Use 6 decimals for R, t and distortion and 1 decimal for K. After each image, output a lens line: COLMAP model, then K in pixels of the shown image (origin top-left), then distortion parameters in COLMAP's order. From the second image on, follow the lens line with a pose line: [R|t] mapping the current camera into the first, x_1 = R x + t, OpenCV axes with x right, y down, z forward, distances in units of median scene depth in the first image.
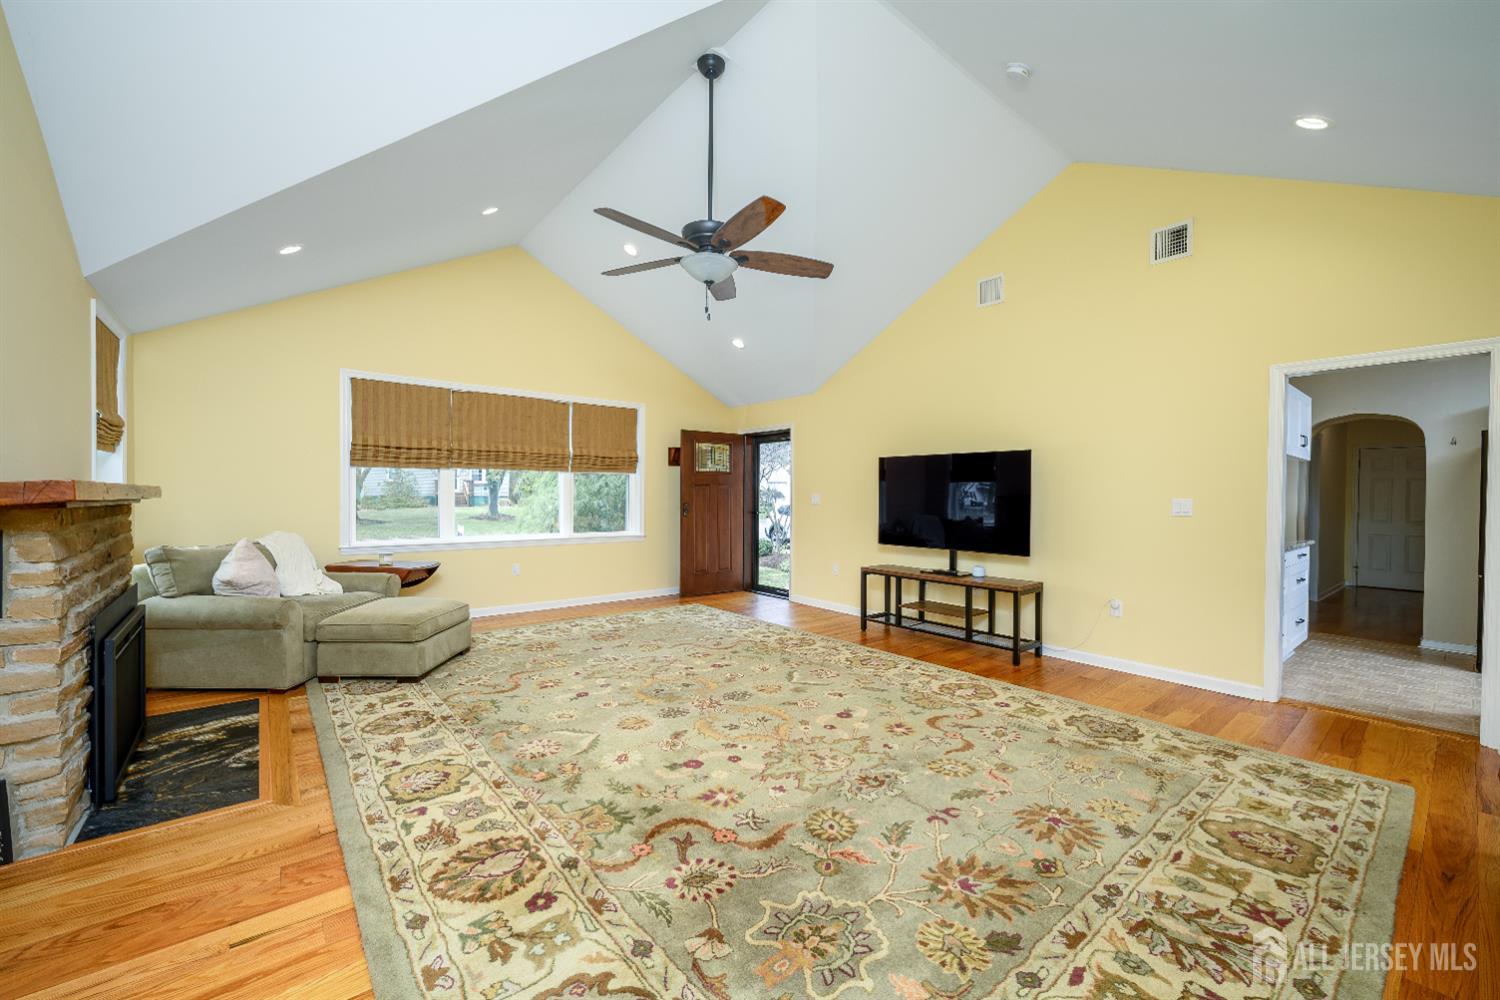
lens RADIAL K [[599.2, 0, 757.5], [0, 599.2, 500.2], [0, 0, 1]] dist [0.000850, -0.000036]
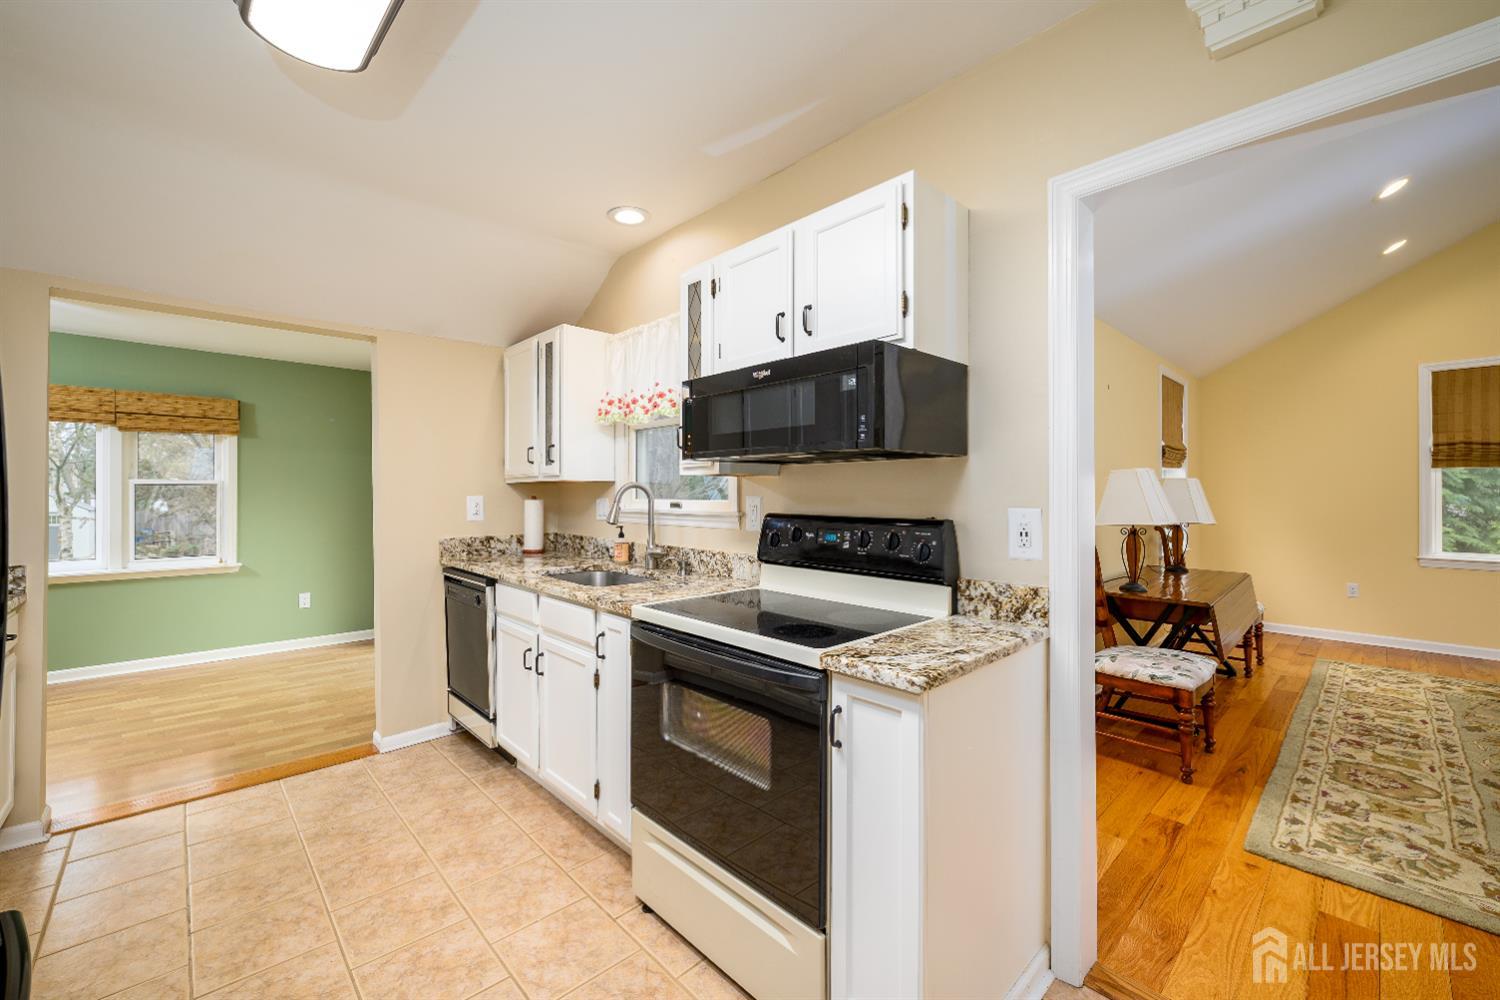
lens RADIAL K [[604.2, 0, 748.1], [0, 604.2, 491.0], [0, 0, 1]] dist [-0.000289, -0.000187]
pose [[-0.998085, -0.009943, -0.061055, 1.599899], [-0.010164, 0.999943, 0.003321, -0.004732], [0.061018, 0.003935, -0.998129, 1.559352]]
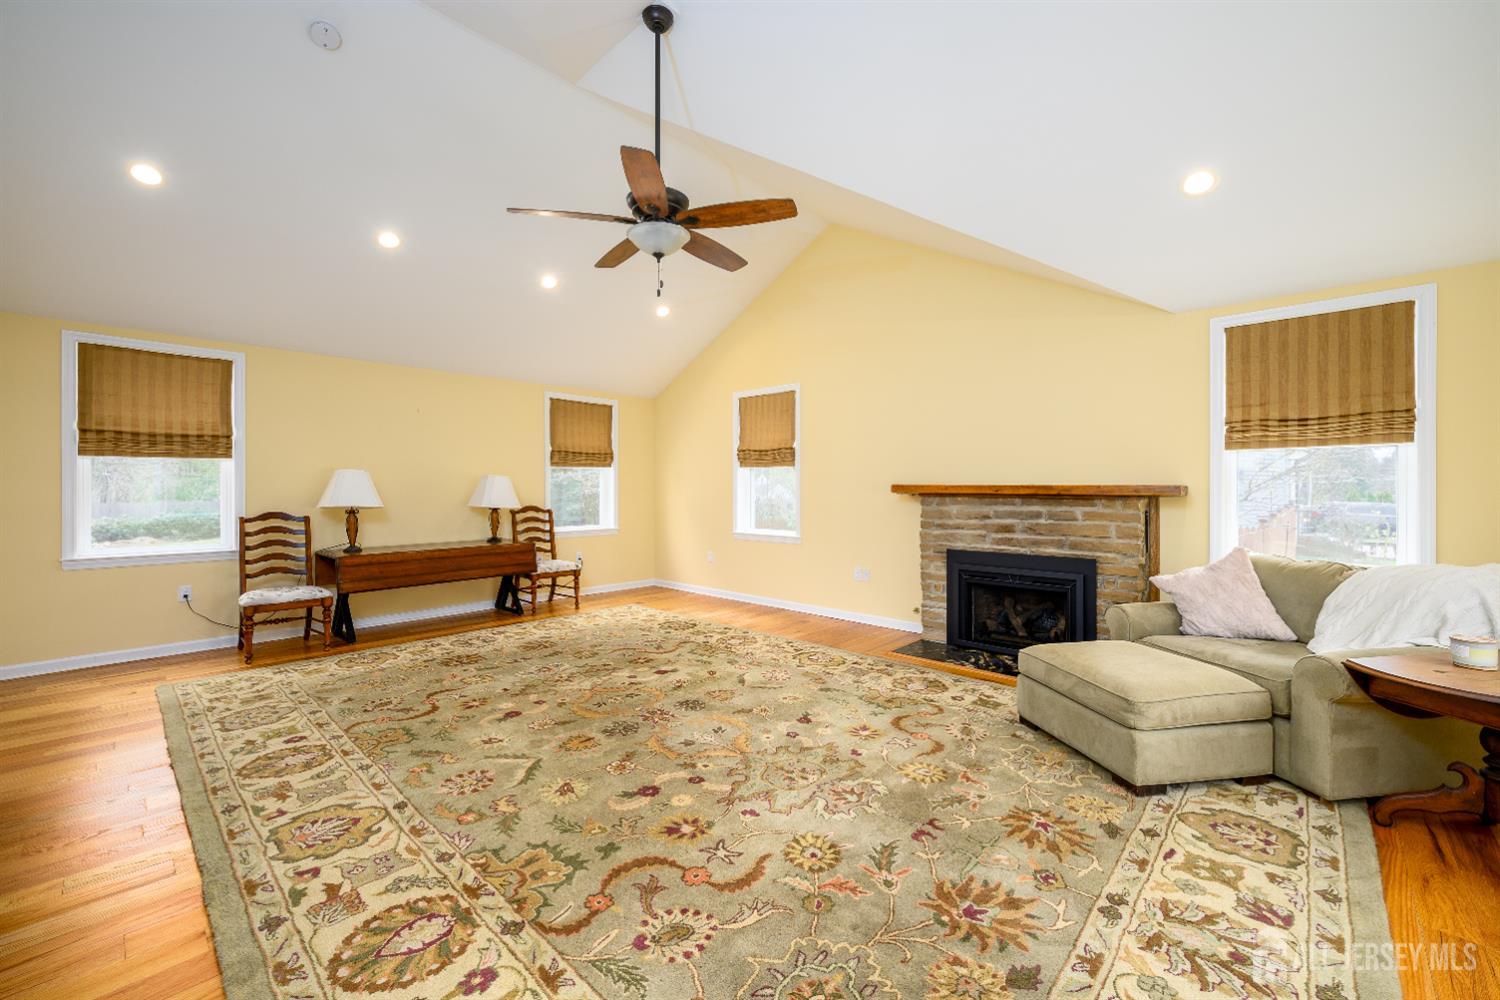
lens RADIAL K [[600.1, 0, 750.1], [0, 600.1, 493.1], [0, 0, 1]] dist [0.000889, 0.000253]
pose [[-0.993363, -0.007384, -0.114788, -0.139133], [-0.009340, 0.999820, 0.016507, -0.020864], [0.114646, 0.017470, -0.993253, 2.271499]]
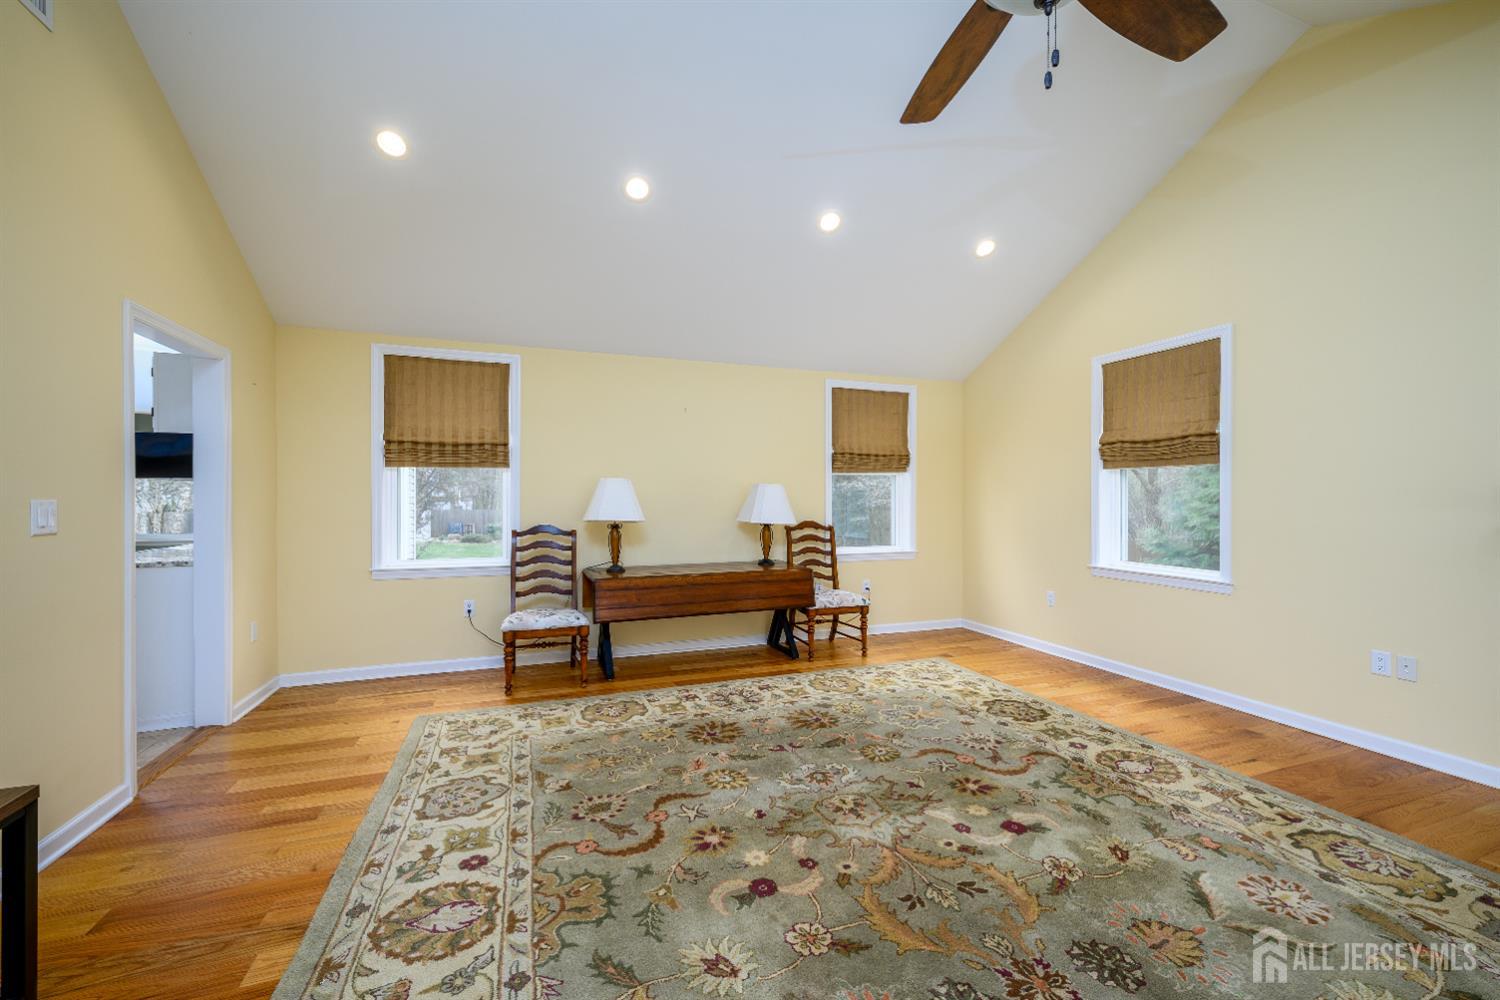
lens RADIAL K [[598.8, 0, 752.3], [0, 598.8, 491.4], [0, 0, 1]] dist [-0.000935, 0.000175]
pose [[-0.941428, -0.006547, 0.337149, -0.038942], [-0.006625, 0.999978, 0.000922, -0.019400], [-0.337148, -0.001366, -0.941451, 1.745411]]
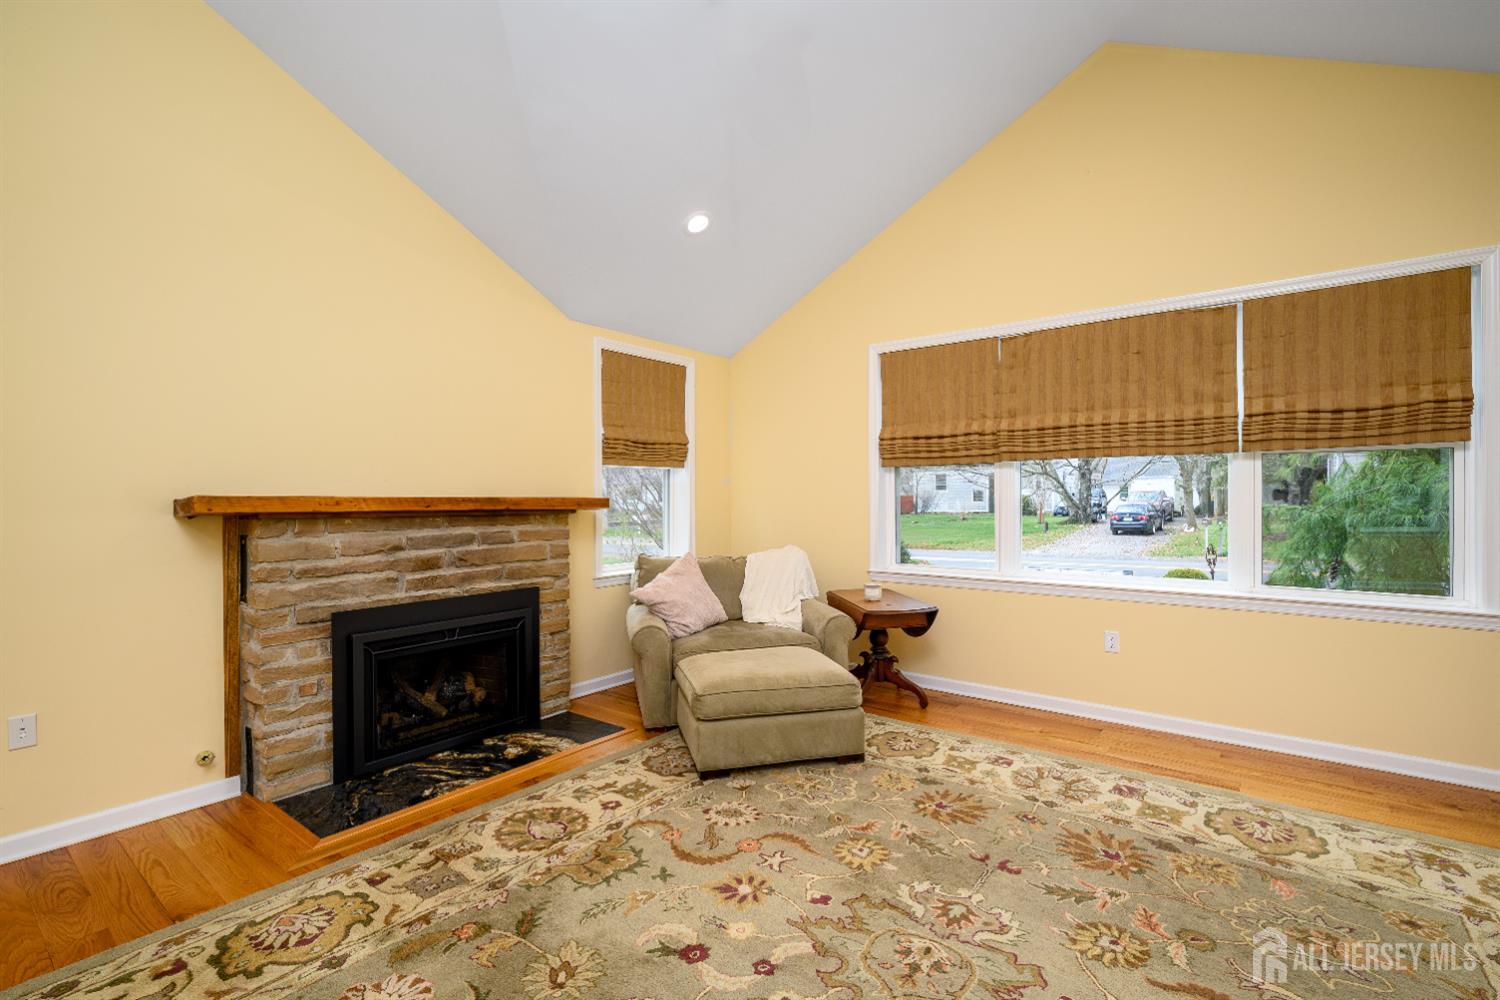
lens RADIAL K [[677.8, 0, 750.0], [0, 677.8, 500.0], [0, 0, 1]] dist [-0.001177, -0.000047]
pose [[0.210738, -0.008166, -0.977509, 0.260073], [-0.003650, 0.999952, -0.009141, -0.010099], [0.977536, 0.005494, 0.210697, 1.147531]]
